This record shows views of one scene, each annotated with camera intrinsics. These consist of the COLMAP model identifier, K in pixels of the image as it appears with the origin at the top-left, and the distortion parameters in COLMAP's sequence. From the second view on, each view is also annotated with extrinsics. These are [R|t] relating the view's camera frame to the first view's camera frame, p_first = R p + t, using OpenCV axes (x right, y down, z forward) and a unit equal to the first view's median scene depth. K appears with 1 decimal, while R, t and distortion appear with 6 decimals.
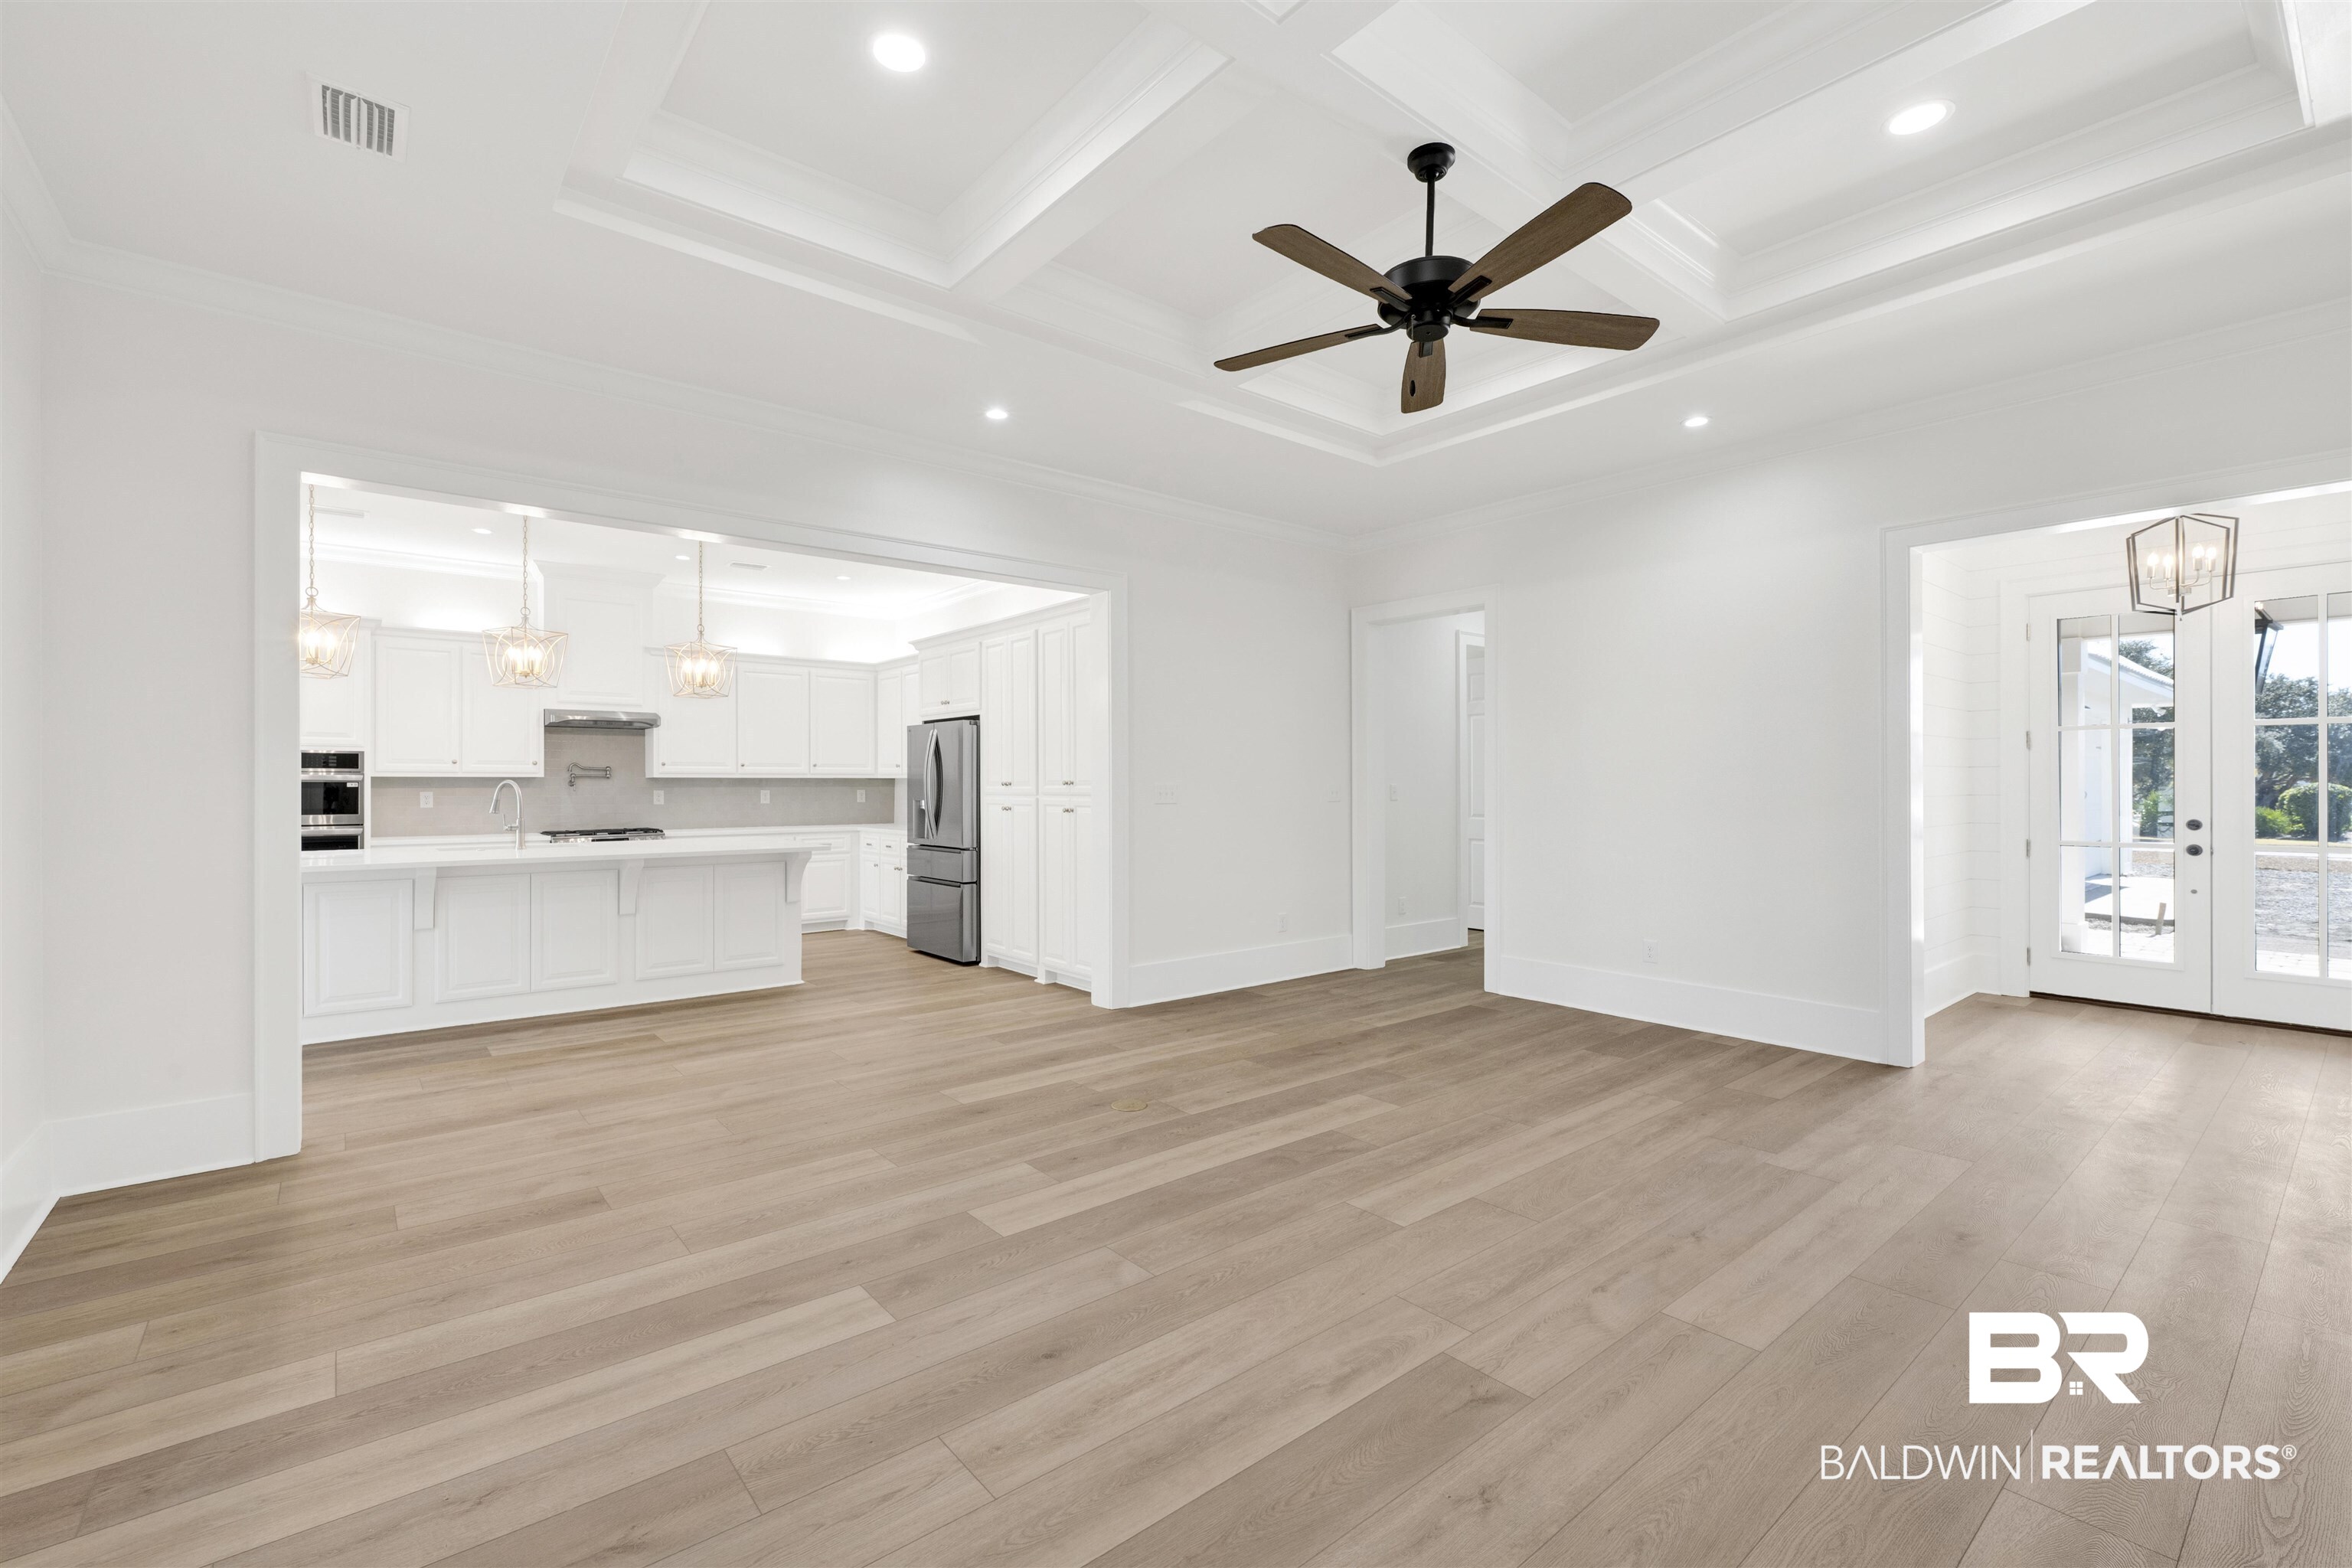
lens RADIAL K [[953.1, 0, 1191.8], [0, 953.1, 788.0], [0, 0, 1]] dist [0.002854, -0.000006]
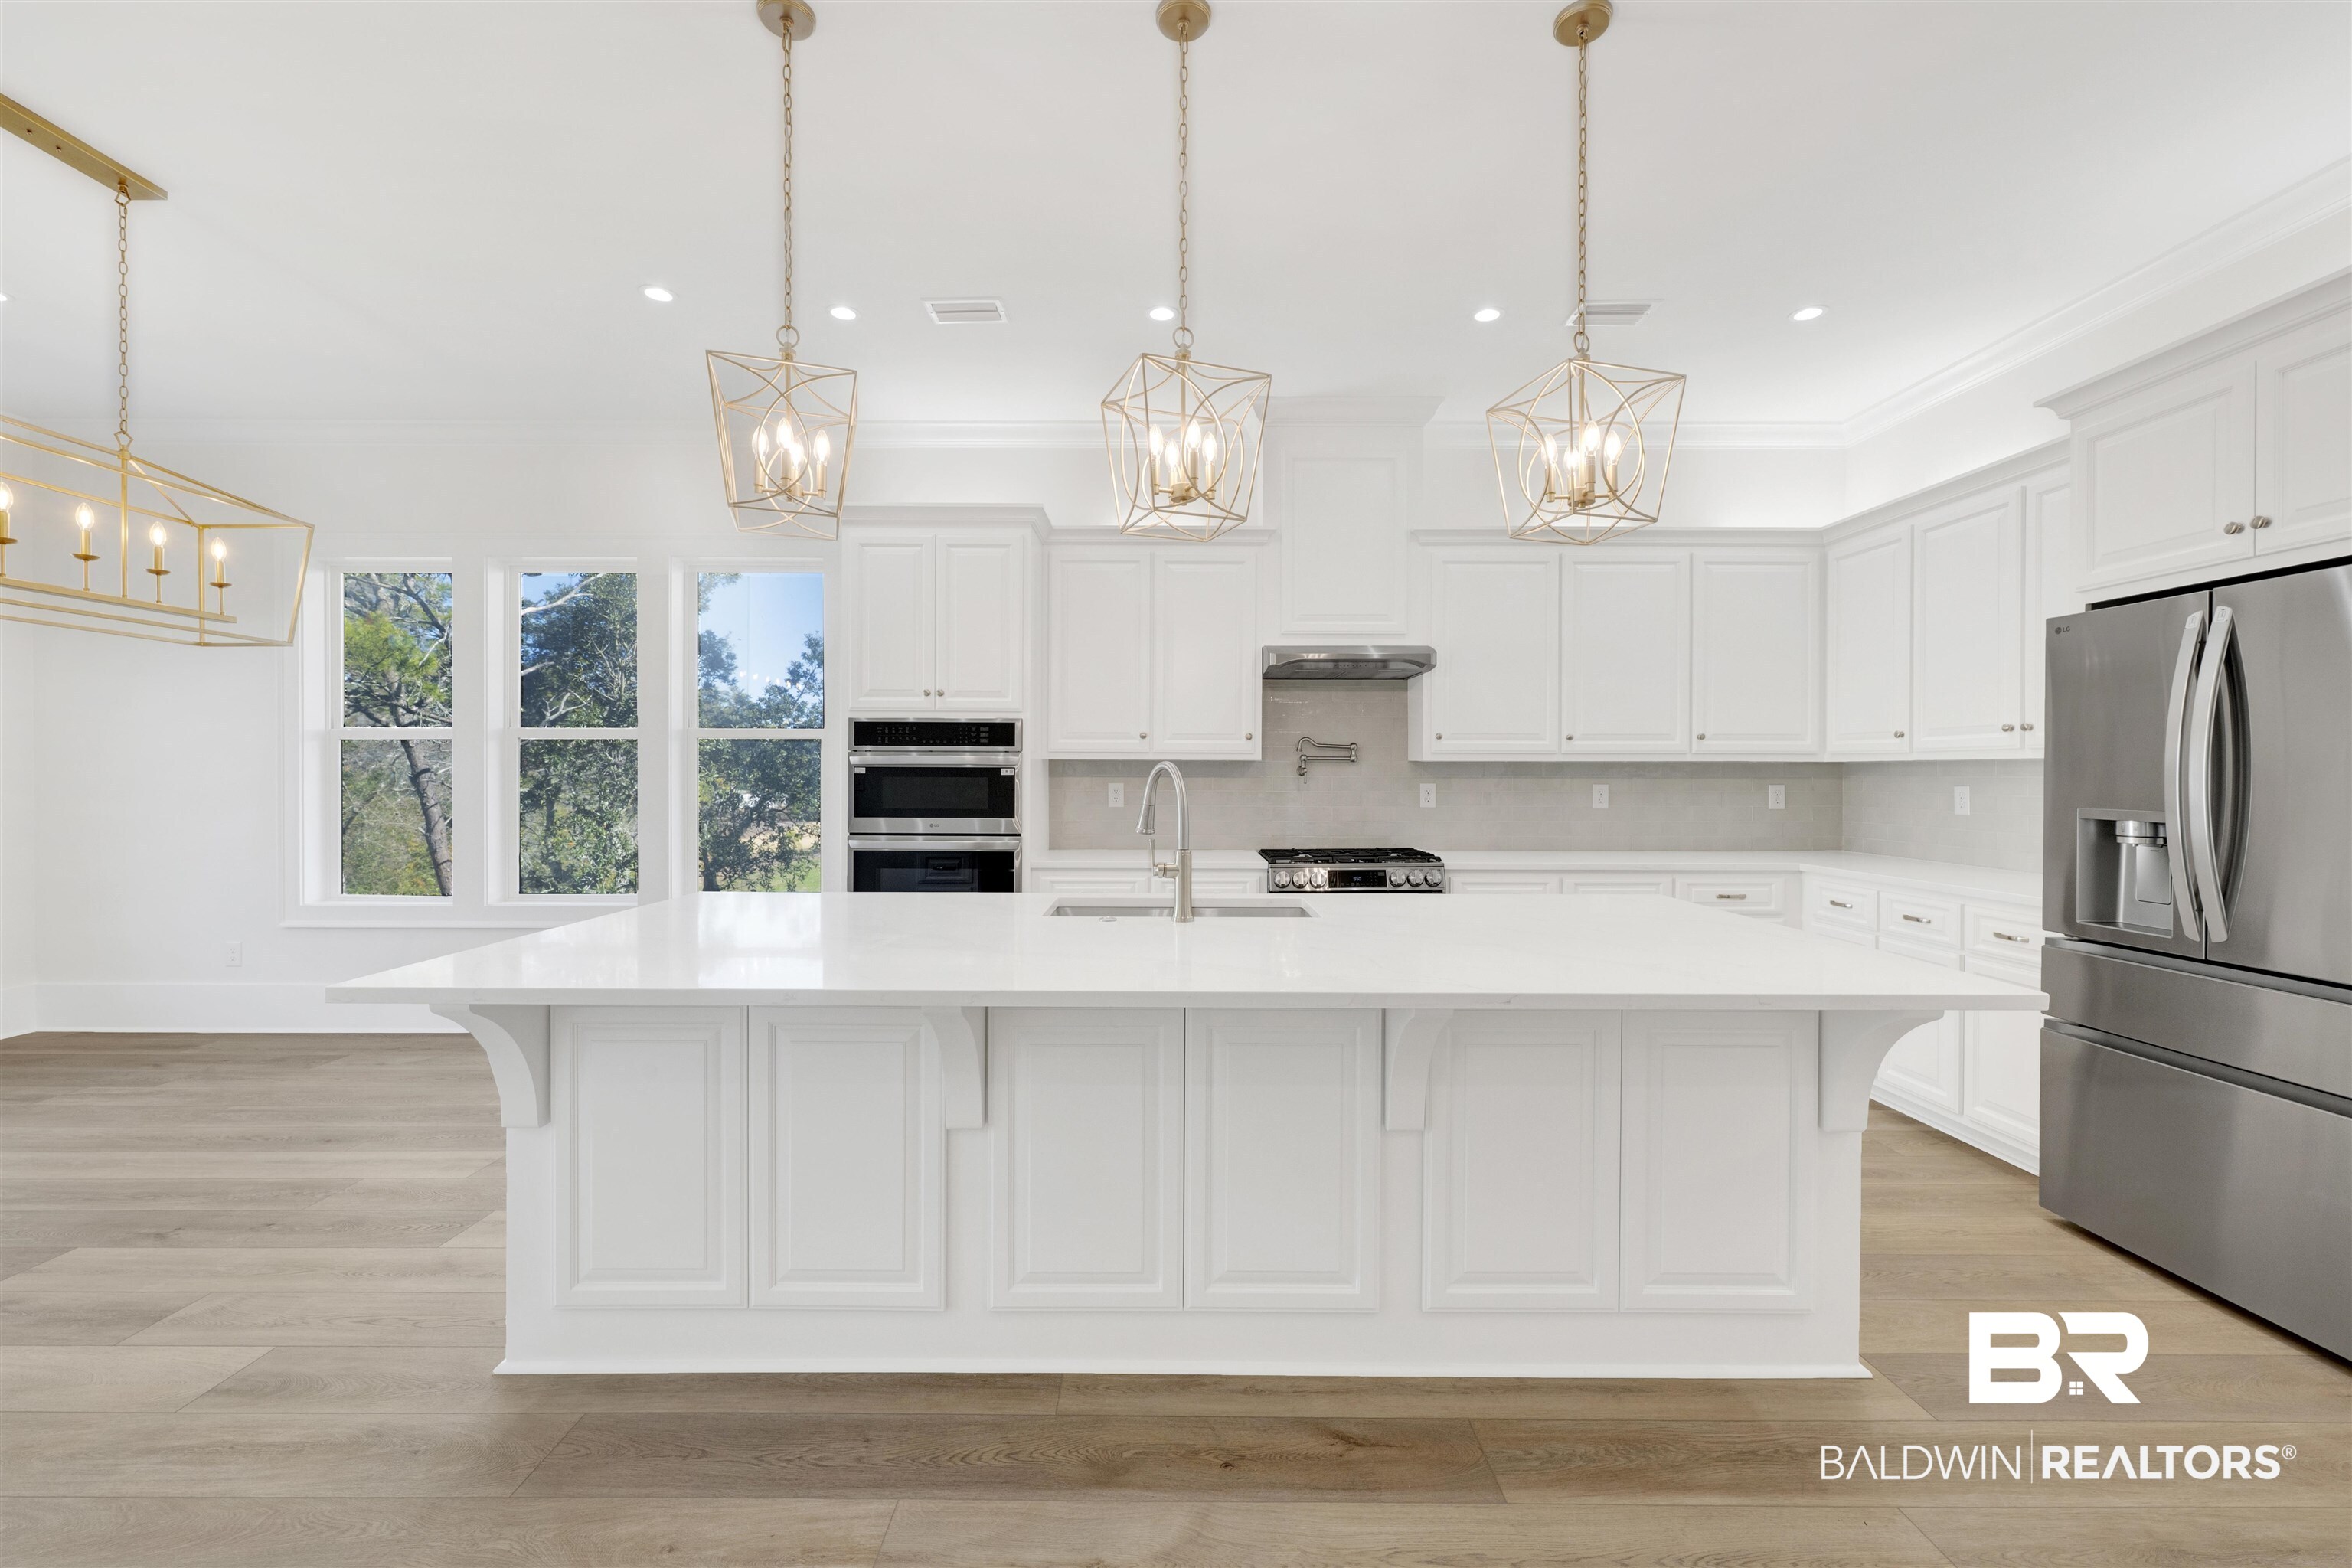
lens RADIAL K [[969.0, 0, 1173.6], [0, 969.0, 783.4], [0, 0, 1]] dist [-0.000198, -0.000254]
pose [[0.748033, 0.011431, -0.663563, -0.302297], [-0.006790, 0.999931, 0.009570, -0.002102], [0.663626, -0.002653, 0.748059, 0.486203]]
